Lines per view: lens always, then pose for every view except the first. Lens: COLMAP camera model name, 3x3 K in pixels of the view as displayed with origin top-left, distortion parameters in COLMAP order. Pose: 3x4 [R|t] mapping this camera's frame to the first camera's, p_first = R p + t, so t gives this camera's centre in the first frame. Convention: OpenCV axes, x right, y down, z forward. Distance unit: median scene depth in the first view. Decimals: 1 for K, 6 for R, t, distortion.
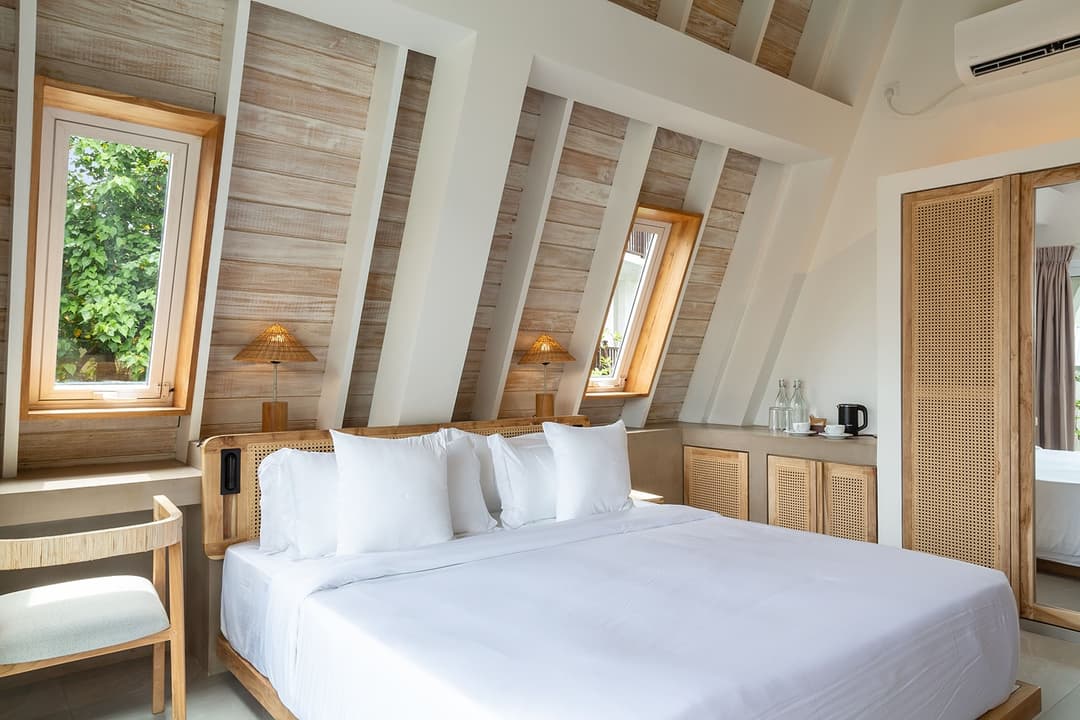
lens RADIAL K [[732.4, 0, 540.0], [0, 732.4, 360.0], [0, 0, 1]] dist [0.003811, 0.006428]
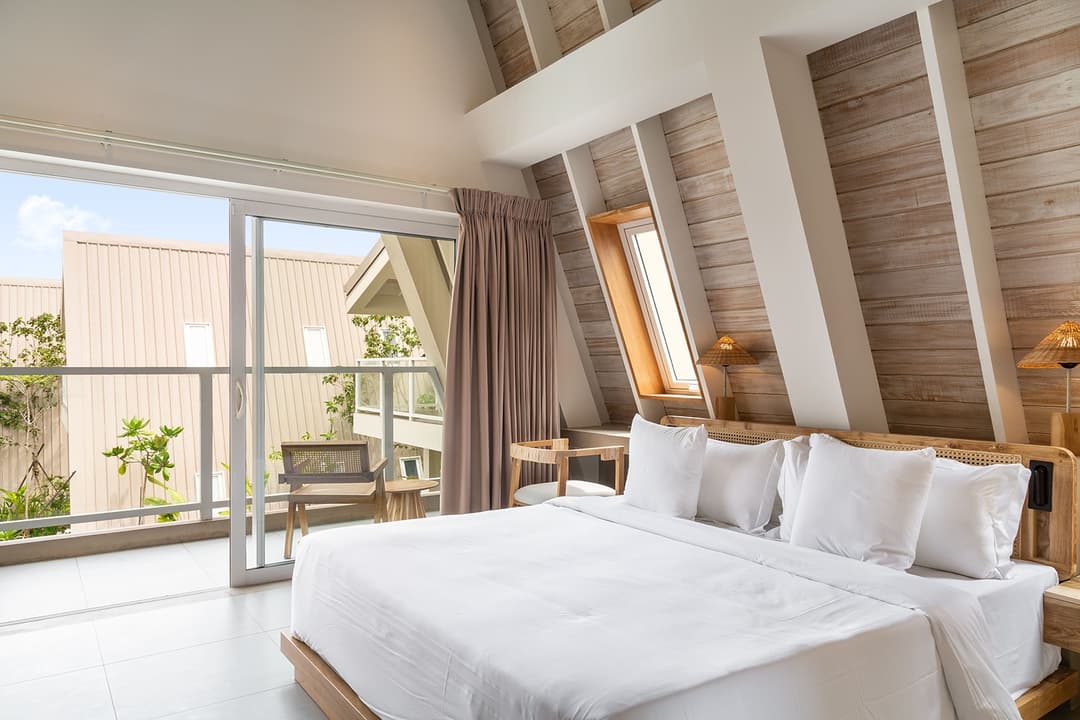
lens RADIAL K [[732.4, 0, 540.0], [0, 732.4, 360.0], [0, 0, 1]] dist [0.003811, 0.006428]
pose [[-0.077744, -0.014241, -0.996872, 0.418359], [-0.000715, 0.999899, -0.014228, 0.005034], [0.996973, -0.000393, -0.077746, 0.350131]]
